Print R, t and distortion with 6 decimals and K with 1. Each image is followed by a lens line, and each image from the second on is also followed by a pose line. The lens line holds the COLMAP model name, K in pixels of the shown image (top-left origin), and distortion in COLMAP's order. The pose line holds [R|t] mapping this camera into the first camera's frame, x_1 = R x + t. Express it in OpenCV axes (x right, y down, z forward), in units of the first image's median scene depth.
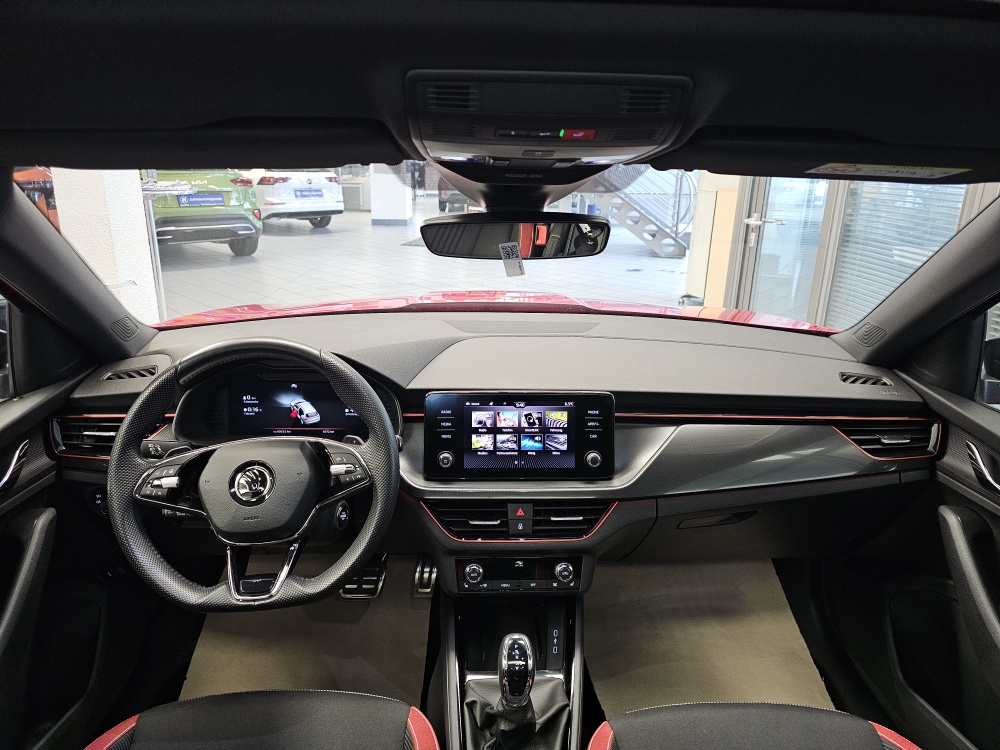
lens RADIAL K [[671.9, 0, 501.1], [0, 671.9, 364.8], [0, 0, 1]] dist [0.054029, -0.046594]
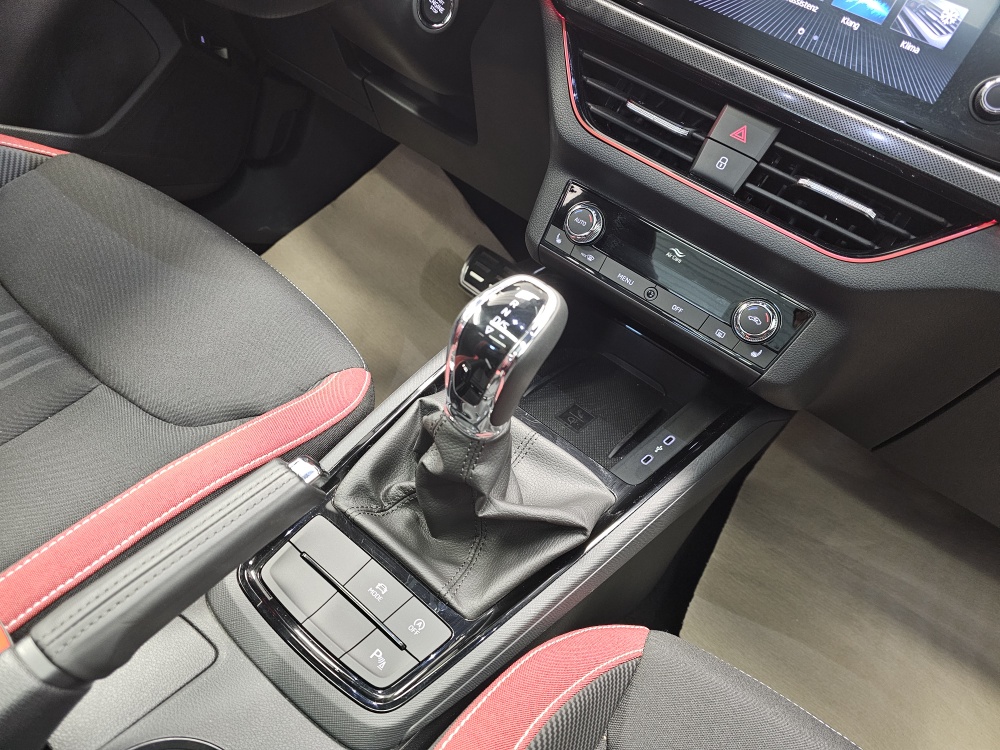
lens RADIAL K [[671.9, 0, 521.6], [0, 671.9, 382.1], [0, 0, 1]] dist [0.054029, -0.046594]
pose [[0.763366, 0.543251, -0.349501, 0.156690], [-0.468941, 0.838155, 0.278551, 0.293646], [0.444259, -0.048741, 0.894571, 0.551857]]
